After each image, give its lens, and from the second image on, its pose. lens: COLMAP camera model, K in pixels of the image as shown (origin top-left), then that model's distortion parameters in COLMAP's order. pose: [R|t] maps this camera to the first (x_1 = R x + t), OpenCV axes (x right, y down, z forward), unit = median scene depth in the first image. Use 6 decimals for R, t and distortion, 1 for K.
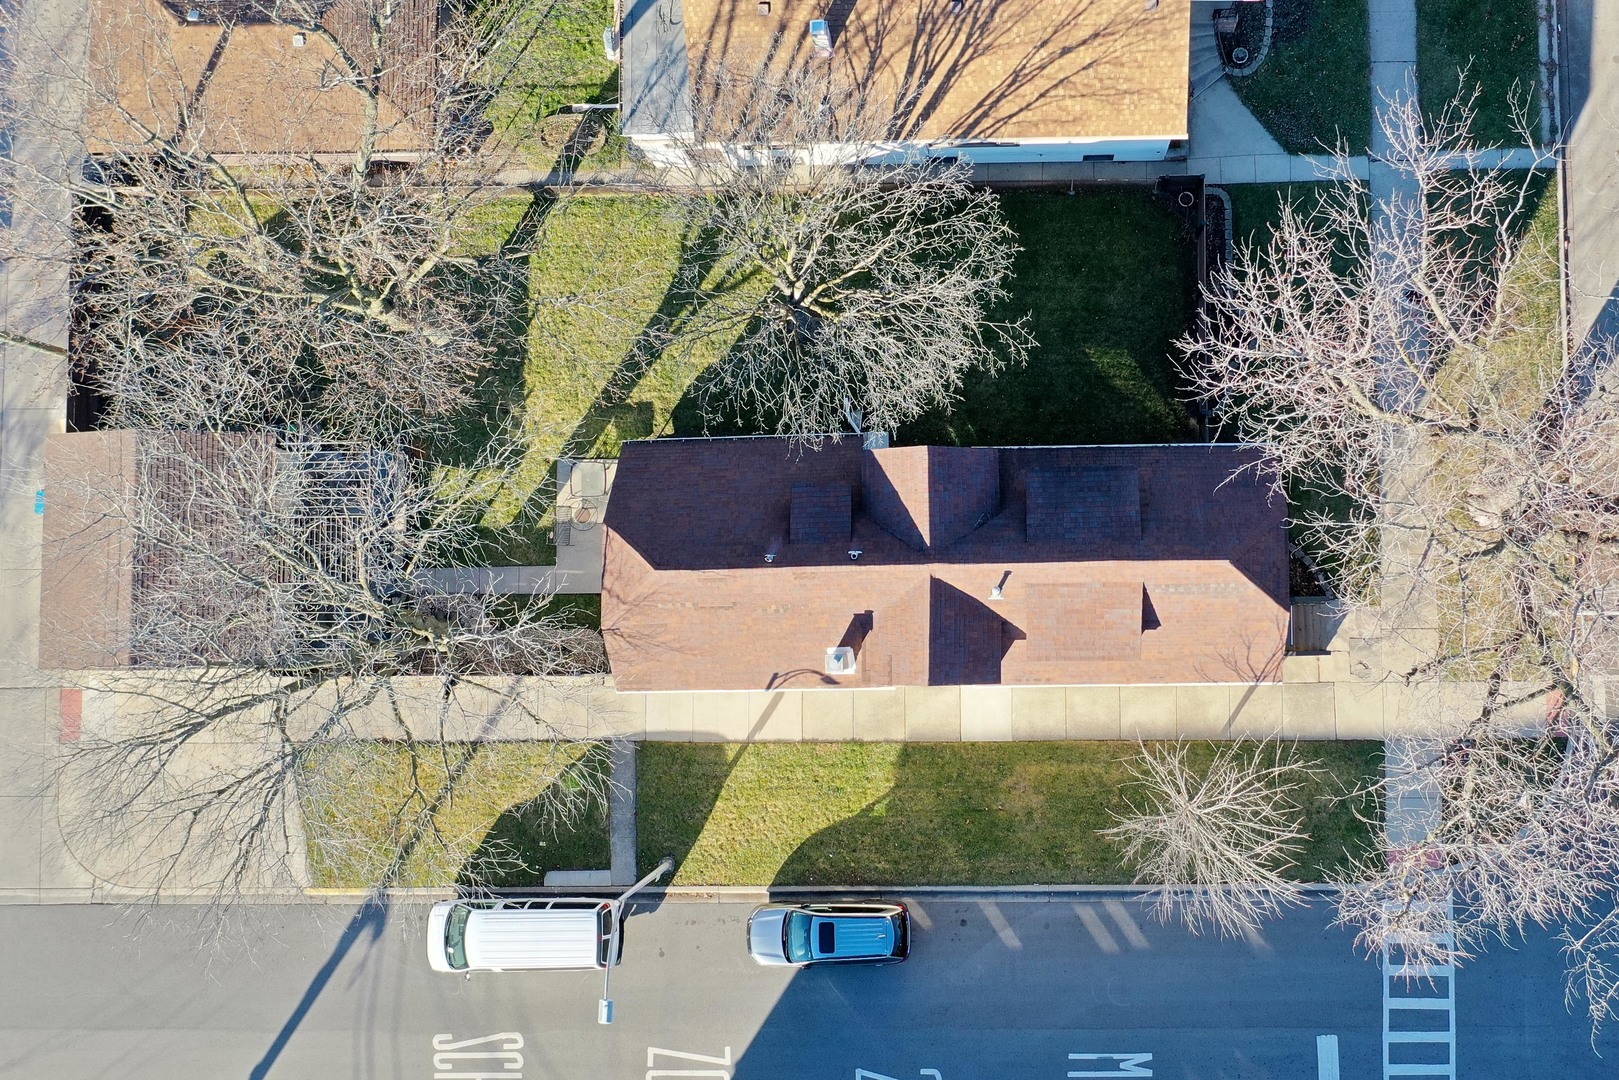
lens RADIAL K [[1667.4, 0, 972.8], [0, 1667.4, 463.3], [0, 0, 1]] dist [-0.010961, 0.003631]
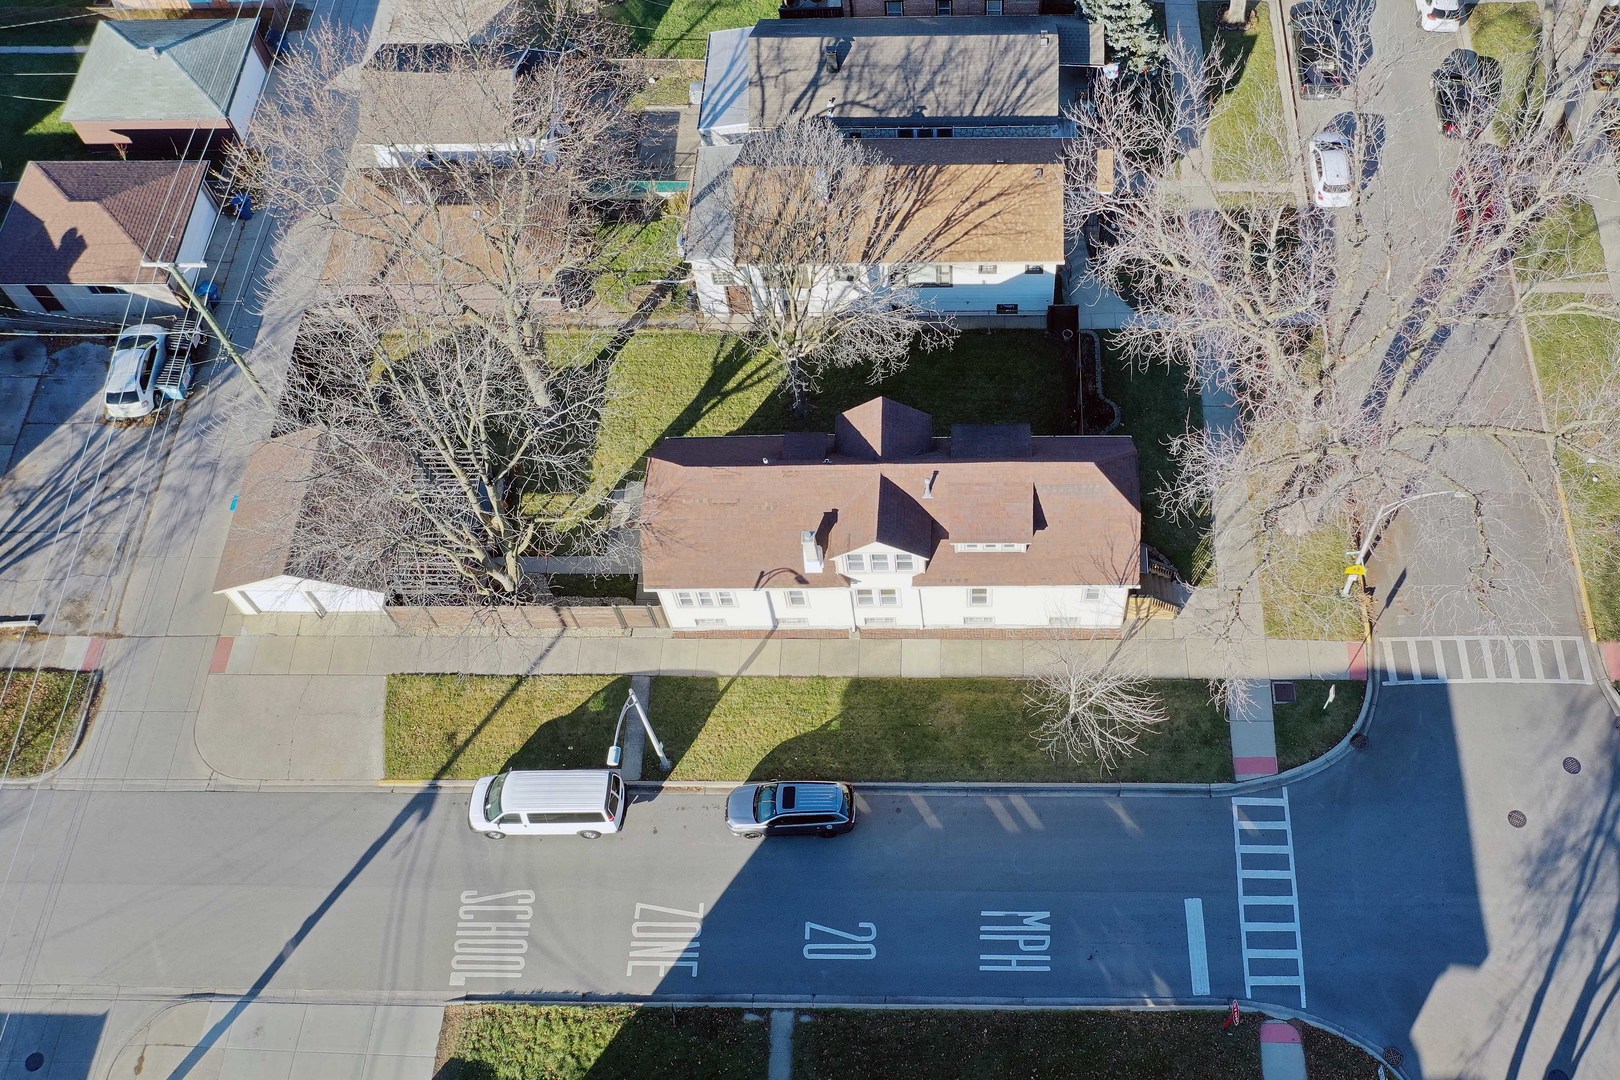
lens RADIAL K [[1403.3, 0, 940.9], [0, 1403.3, 589.0], [0, 0, 1]] dist [-0.005575, -0.003111]
pose [[0.999827, 0.017878, -0.005222, 0.028925], [-0.018487, 0.918640, -0.394664, 0.539972], [-0.002259, 0.394692, 0.918811, -0.034928]]
